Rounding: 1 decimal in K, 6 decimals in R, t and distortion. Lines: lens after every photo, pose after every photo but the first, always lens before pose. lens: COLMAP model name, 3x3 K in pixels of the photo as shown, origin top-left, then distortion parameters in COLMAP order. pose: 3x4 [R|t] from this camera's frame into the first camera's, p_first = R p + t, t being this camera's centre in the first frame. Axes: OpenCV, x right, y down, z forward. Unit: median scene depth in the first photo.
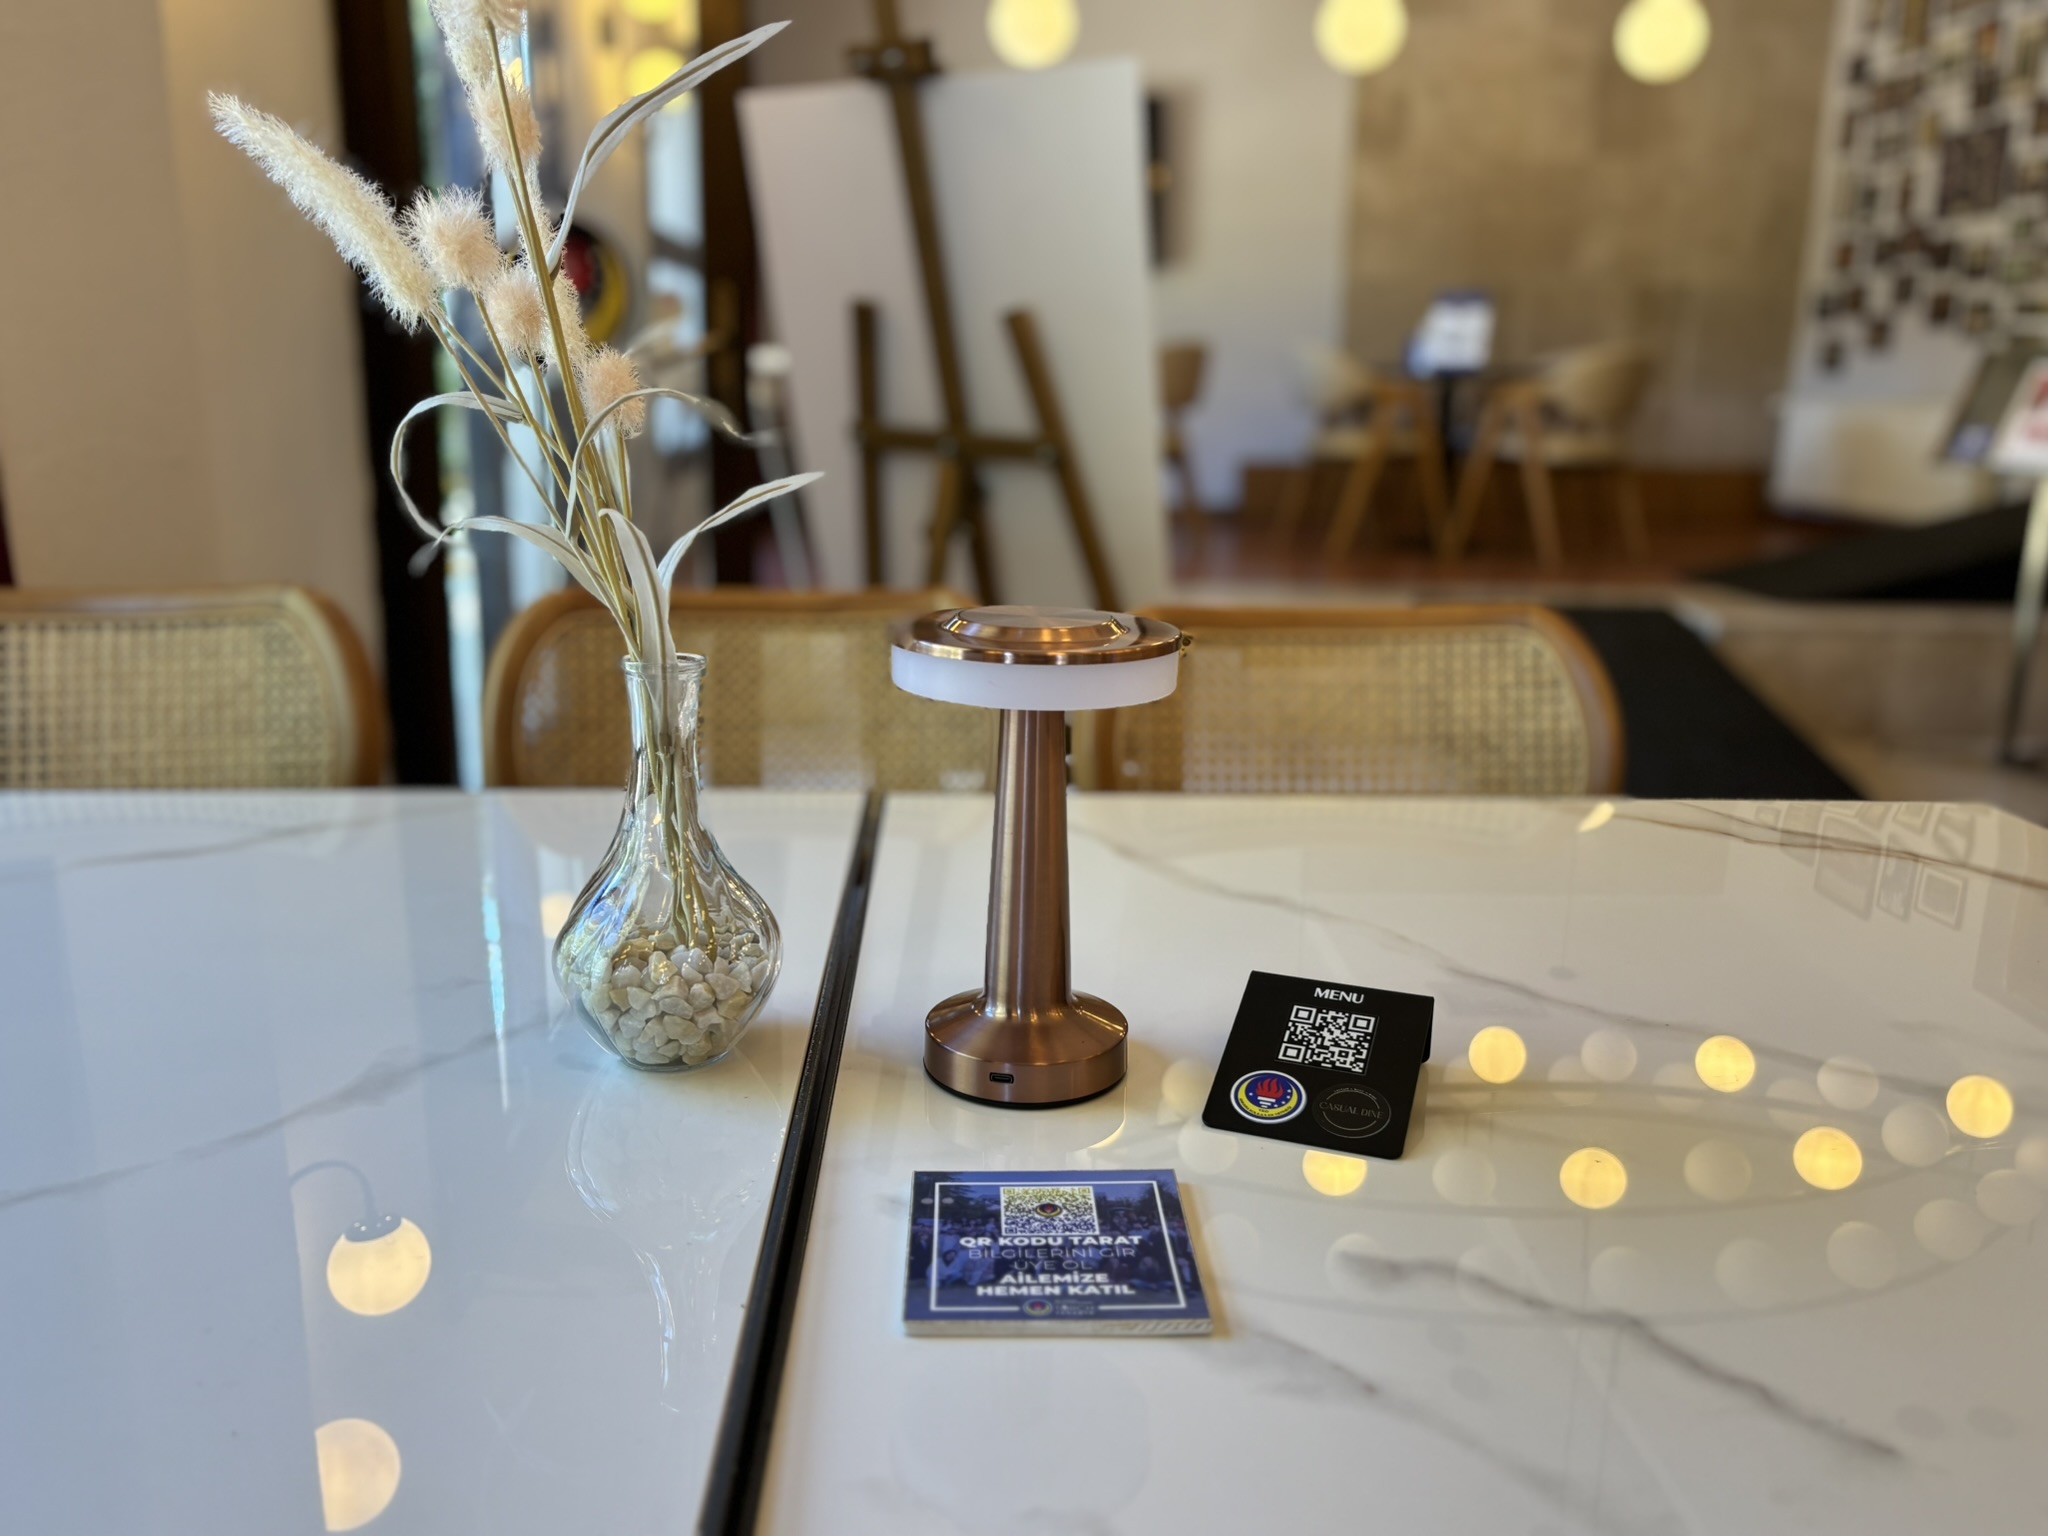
lens RADIAL K [[1605.9, 0, 1017.7], [0, 1605.9, 778.2], [0, 0, 1]] dist [0.028994, -0.048303]
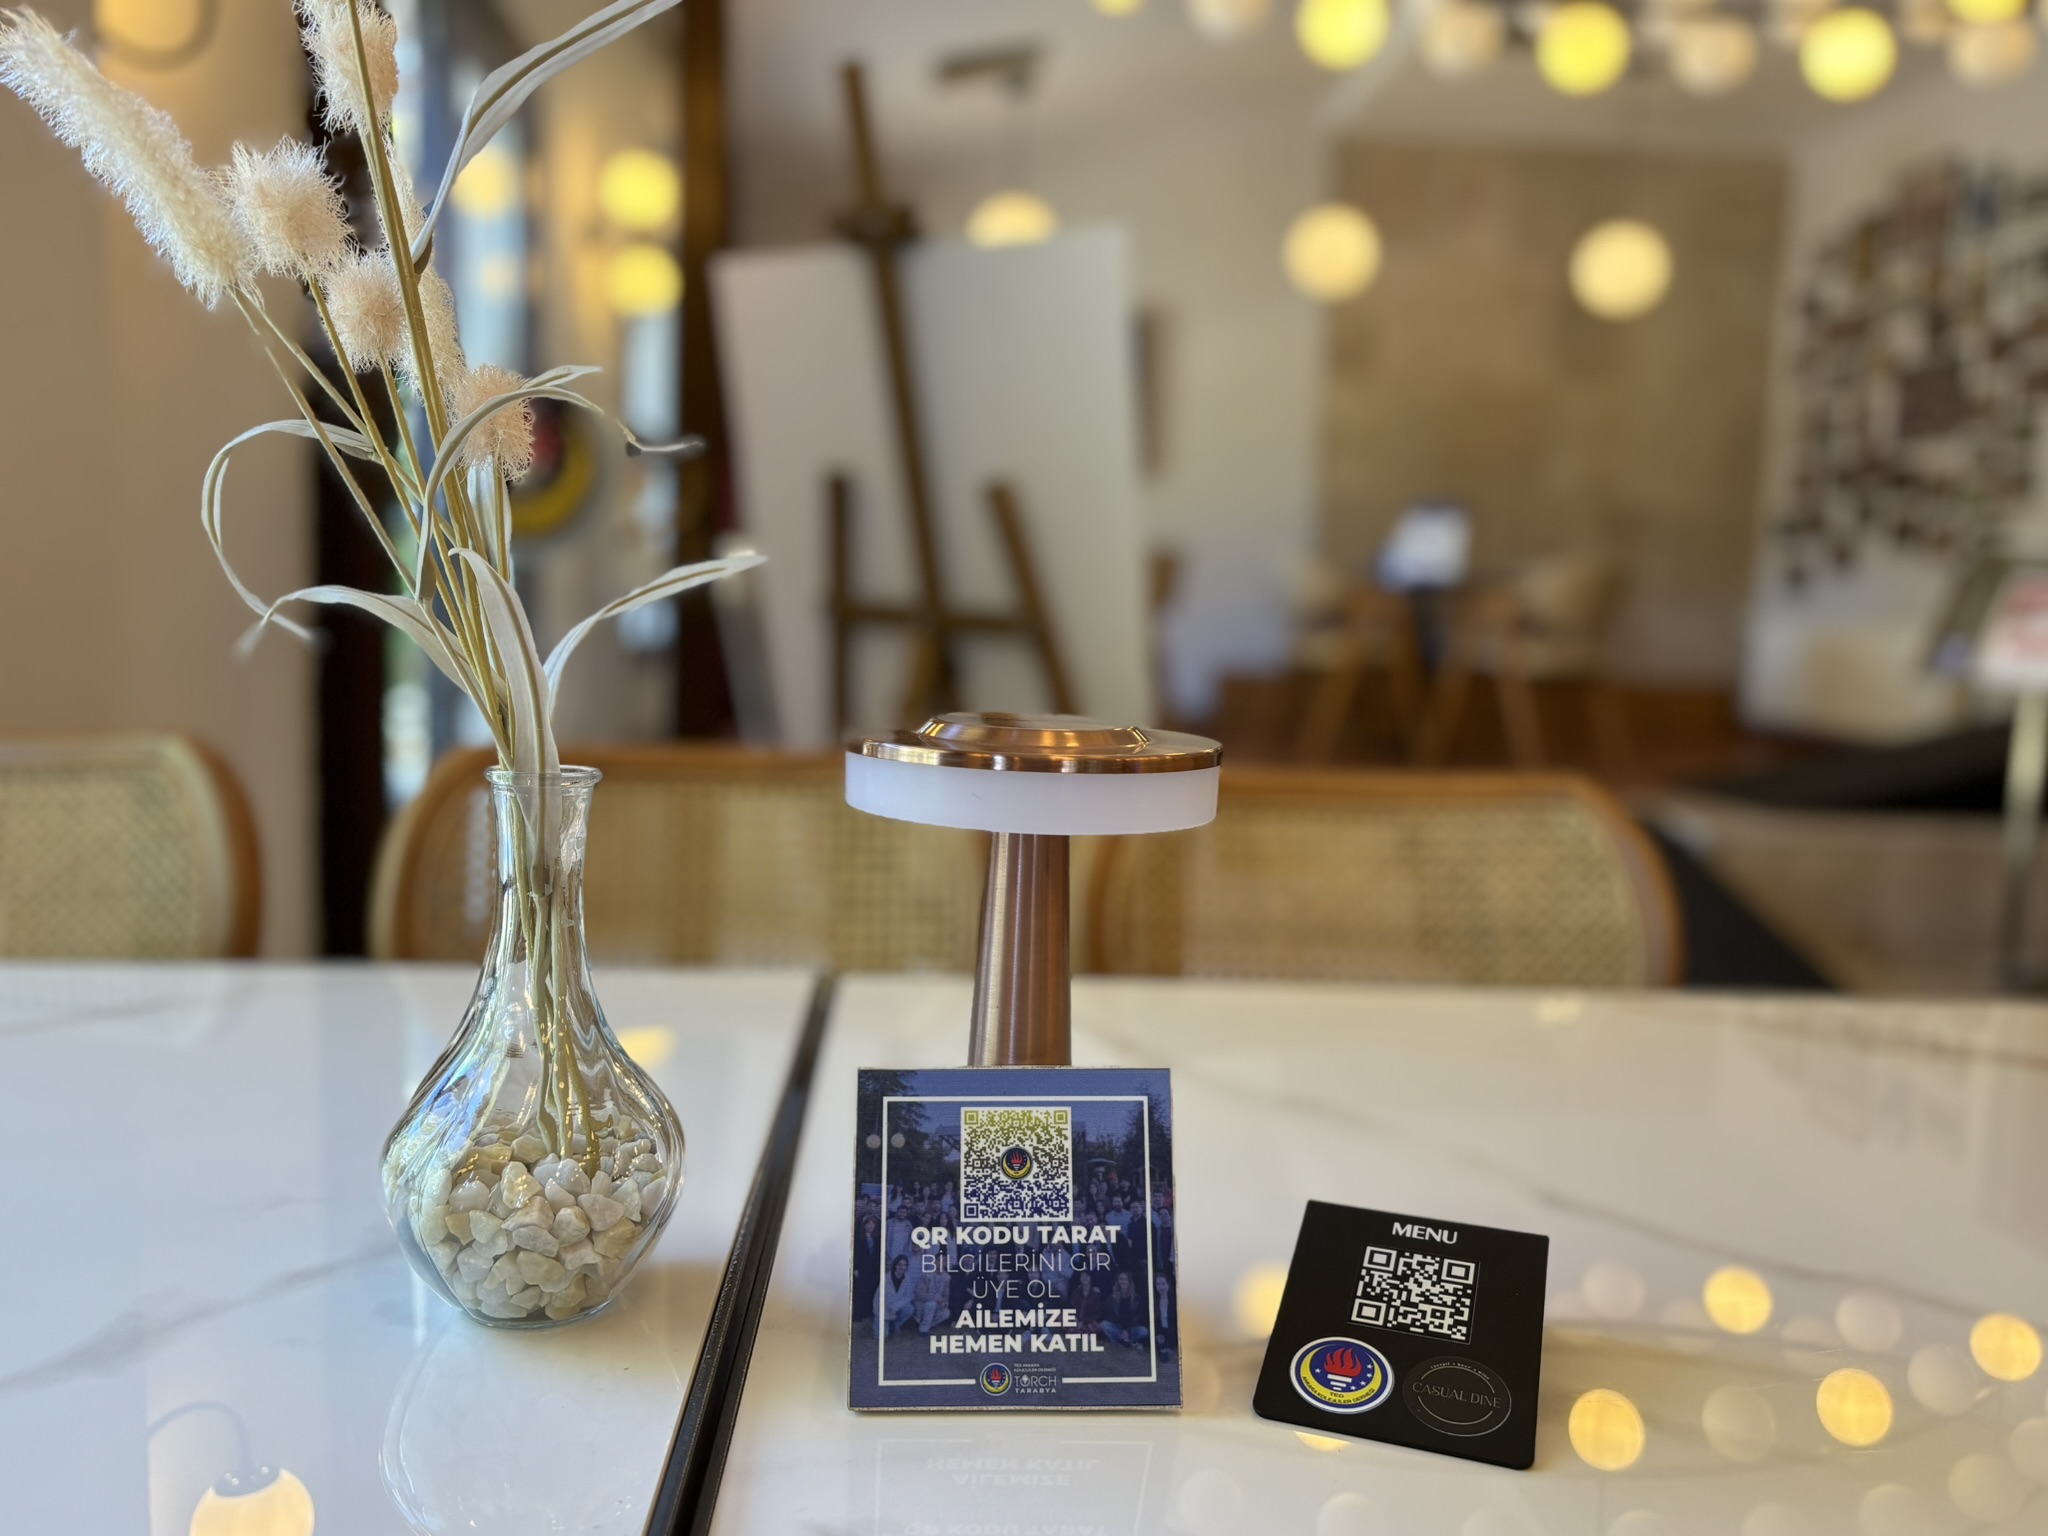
lens RADIAL K [[1605.9, 0, 1017.7], [0, 1605.9, 778.2], [0, 0, 1]] dist [0.028994, -0.048303]
pose [[0.999694, 0.016663, 0.018300, -0.009433], [-0.014139, 0.991376, -0.130283, 0.025077], [-0.020313, 0.129984, 0.991308, 0.229447]]
